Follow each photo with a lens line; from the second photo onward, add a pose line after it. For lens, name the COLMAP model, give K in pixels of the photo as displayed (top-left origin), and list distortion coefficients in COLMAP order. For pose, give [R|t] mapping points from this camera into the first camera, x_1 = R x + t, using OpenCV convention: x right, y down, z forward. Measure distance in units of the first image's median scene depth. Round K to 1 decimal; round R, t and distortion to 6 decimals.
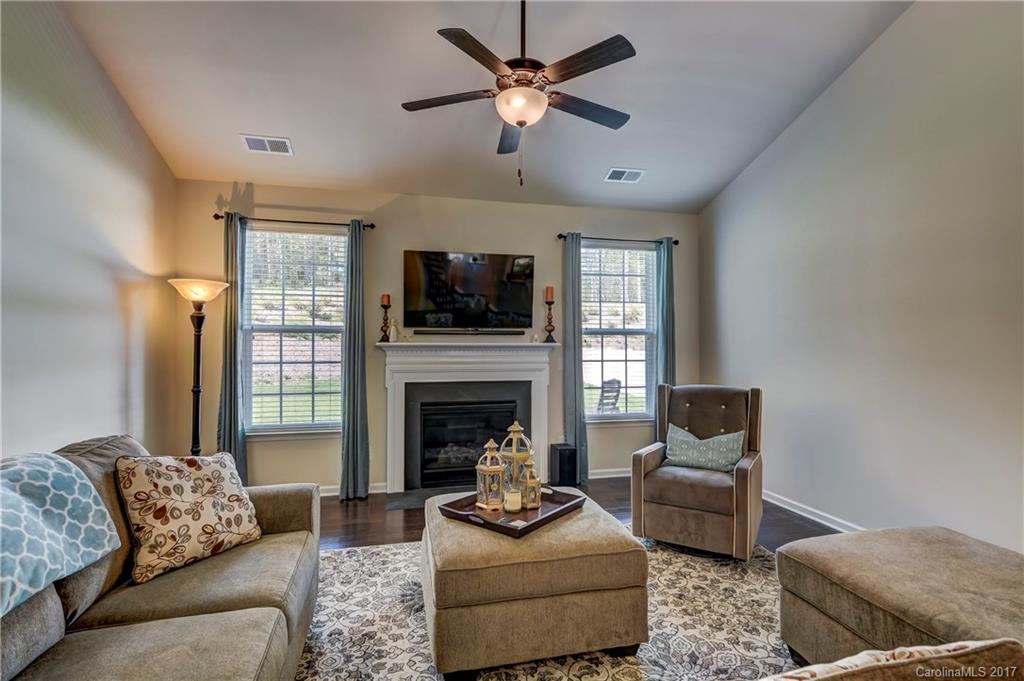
lens RADIAL K [[495.2, 0, 508.1], [0, 495.2, 336.6], [0, 0, 1]] dist [0.006639, -0.000012]
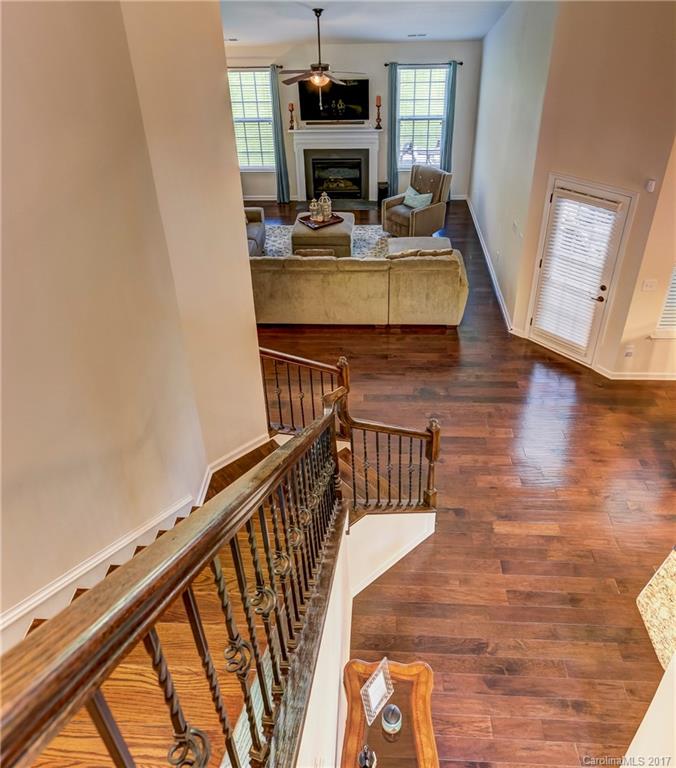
lens RADIAL K [[675.3, 0, 339.4], [0, 675.3, 382.8], [0, 0, 1]] dist [0.015740, 0.018771]
pose [[0.957428, 0.150869, -0.246109, 0.751138], [0.028597, 0.798793, 0.600926, -0.794670], [0.287251, -0.582381, 0.760473, -1.600959]]
